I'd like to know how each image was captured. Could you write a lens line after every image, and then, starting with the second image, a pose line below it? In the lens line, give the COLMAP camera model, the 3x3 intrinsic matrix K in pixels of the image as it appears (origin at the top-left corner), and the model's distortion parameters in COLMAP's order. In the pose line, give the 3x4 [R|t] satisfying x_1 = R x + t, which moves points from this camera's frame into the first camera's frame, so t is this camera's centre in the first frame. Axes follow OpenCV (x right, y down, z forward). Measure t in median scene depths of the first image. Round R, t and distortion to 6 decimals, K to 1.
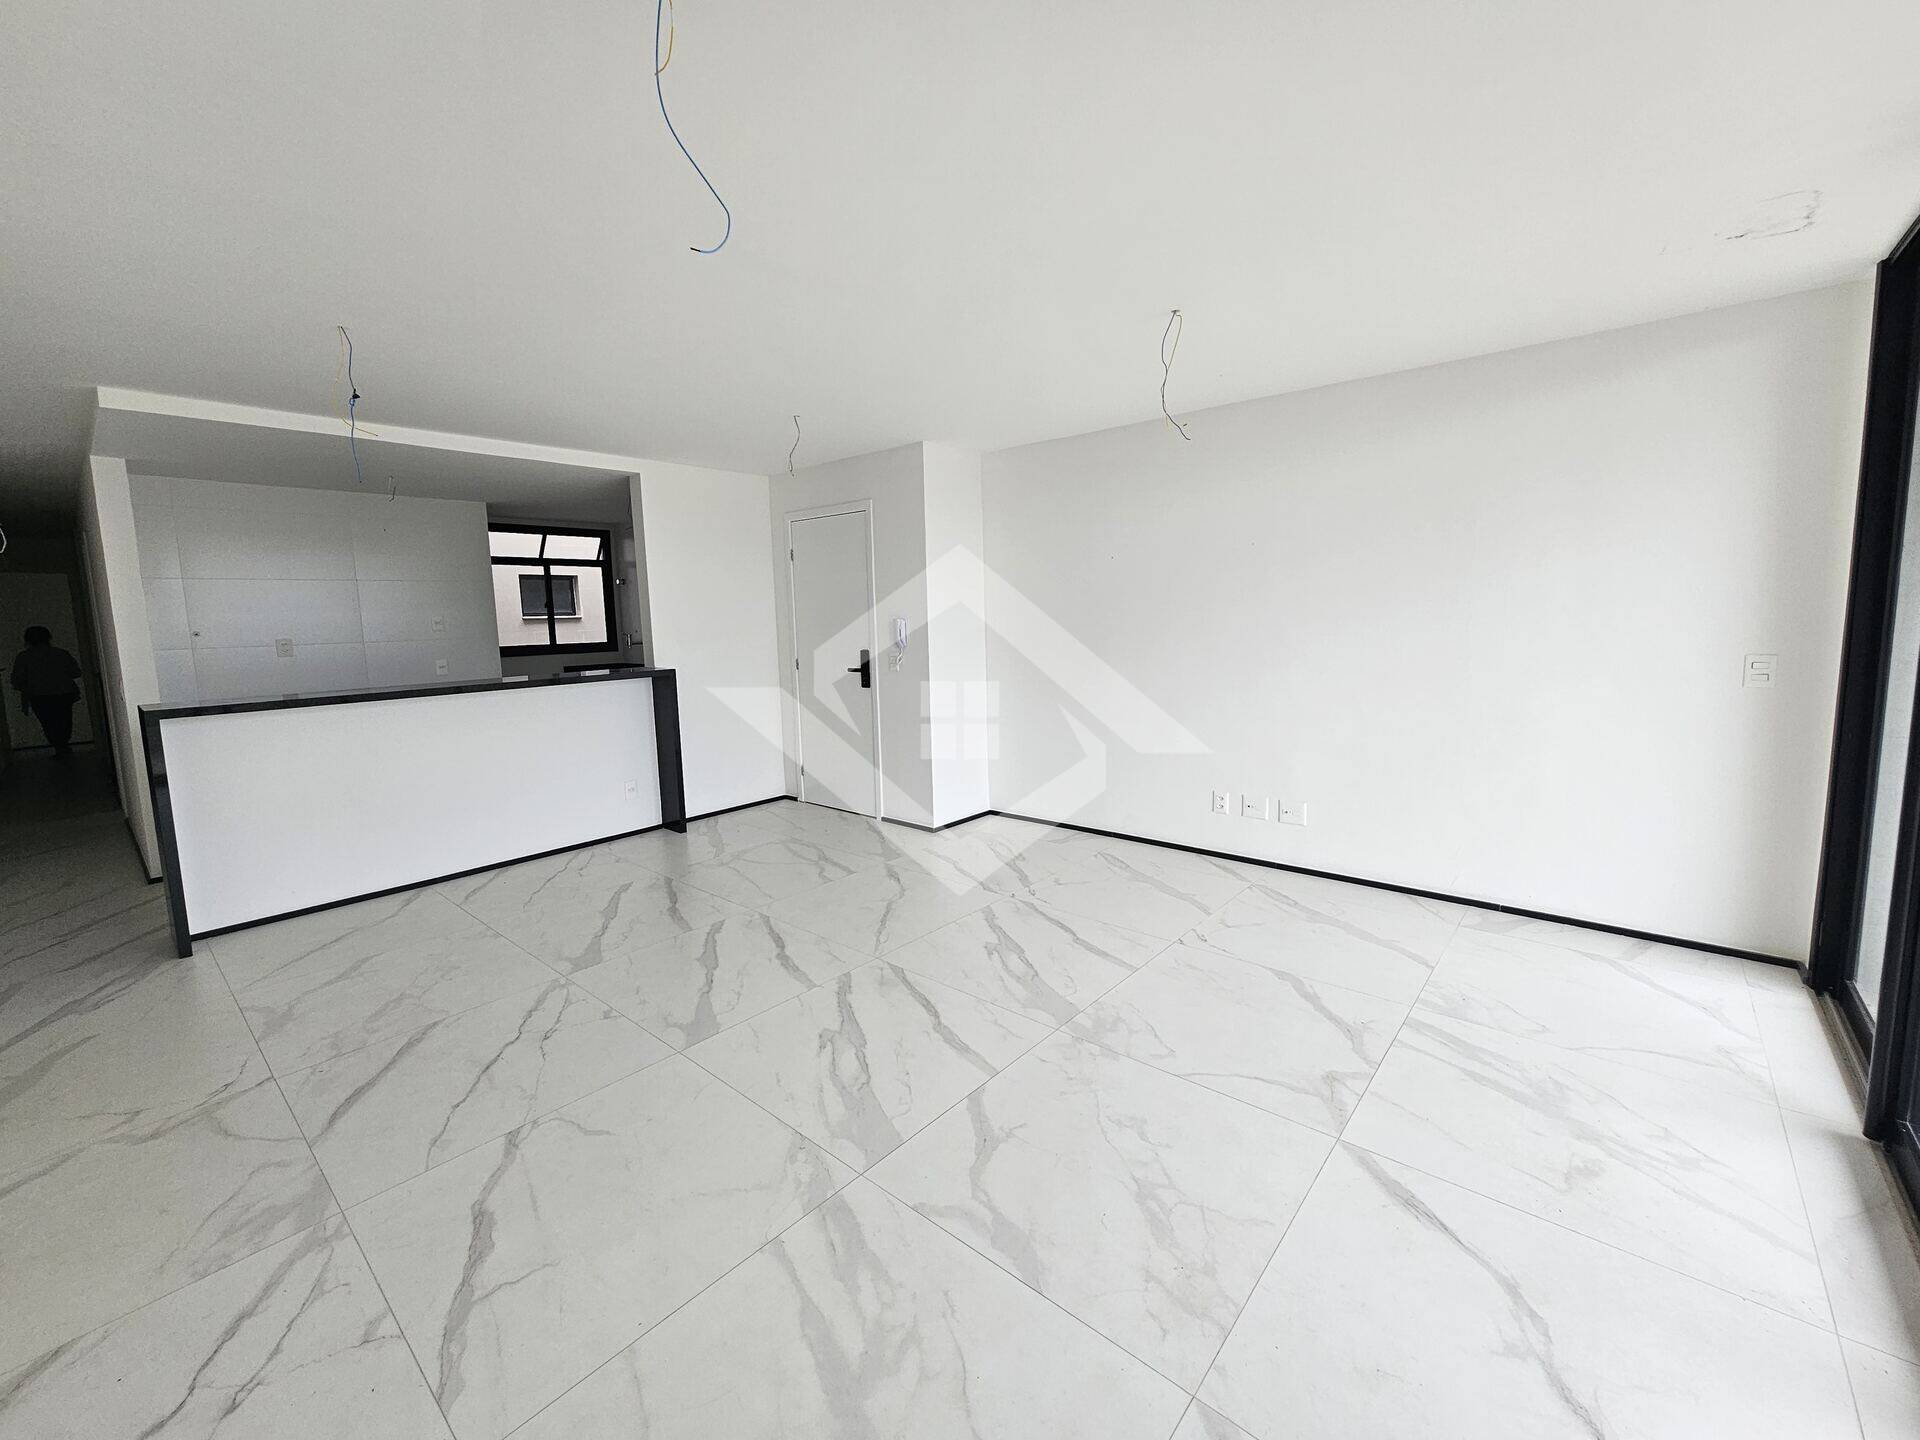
lens RADIAL K [[783.5, 0, 956.6], [0, 783.5, 704.3], [0, 0, 1]] dist [0.000614, -0.000619]
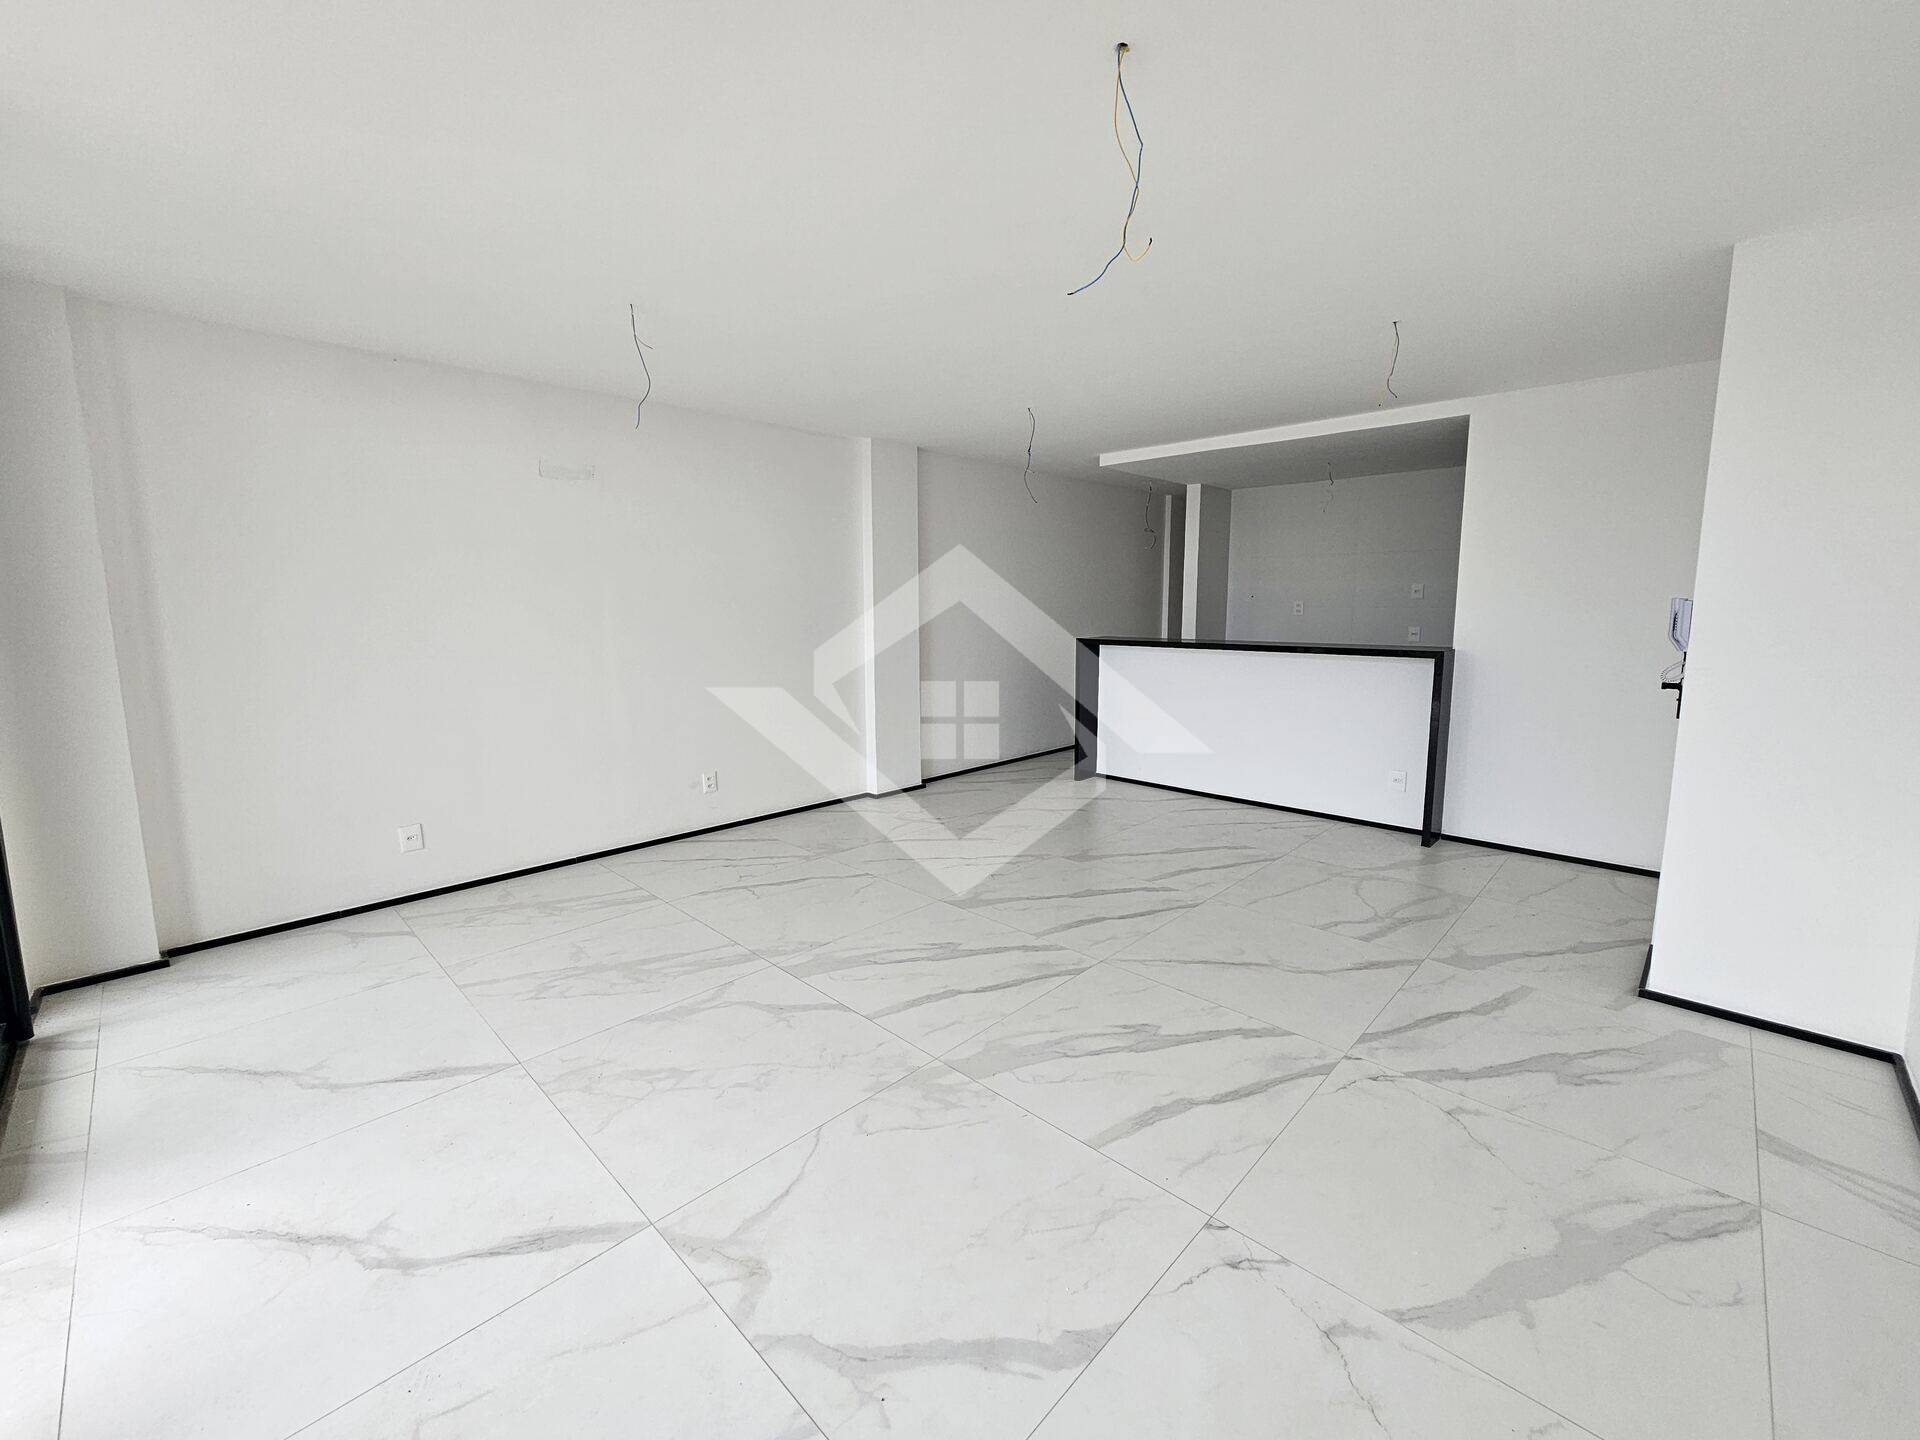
lens RADIAL K [[783.5, 0, 956.6], [0, 783.5, 704.3], [0, 0, 1]] dist [0.000614, -0.000619]
pose [[-0.054808, 0.157583, -0.985984, 0.833460], [-0.112165, 0.980246, 0.162901, -0.114836], [0.992177, 0.119521, -0.036050, 0.886324]]
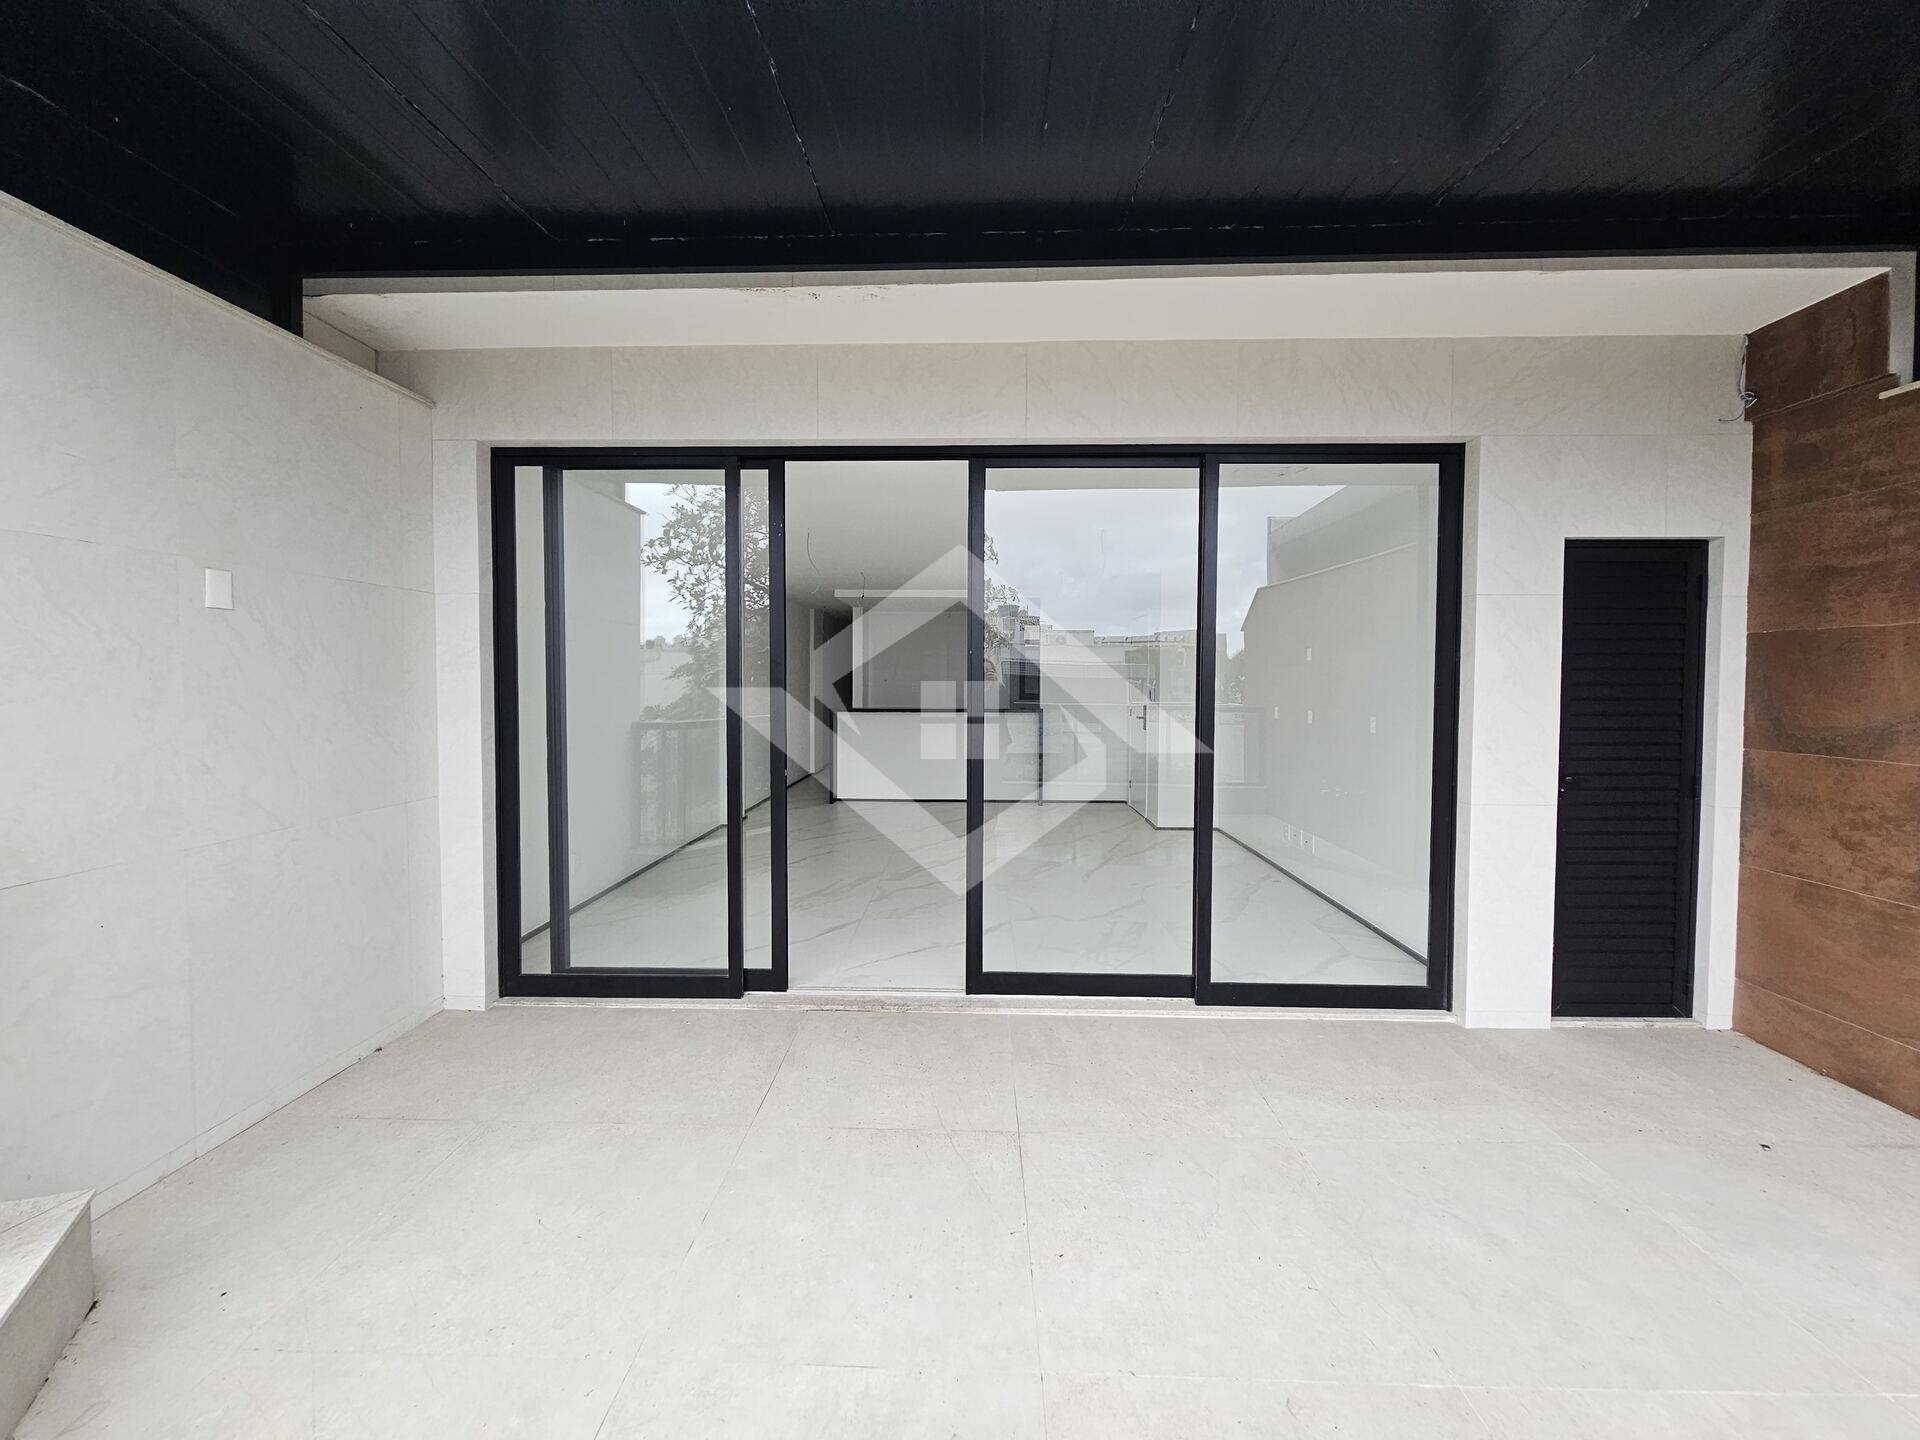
lens RADIAL K [[783.5, 0, 956.6], [0, 783.5, 704.3], [0, 0, 1]] dist [0.000614, -0.000619]
pose [[0.632430, 0.055643, -0.772616, 1.440519], [-0.110988, 0.993635, -0.019289, -0.001036], [0.766625, 0.097950, 0.634580, -0.420570]]
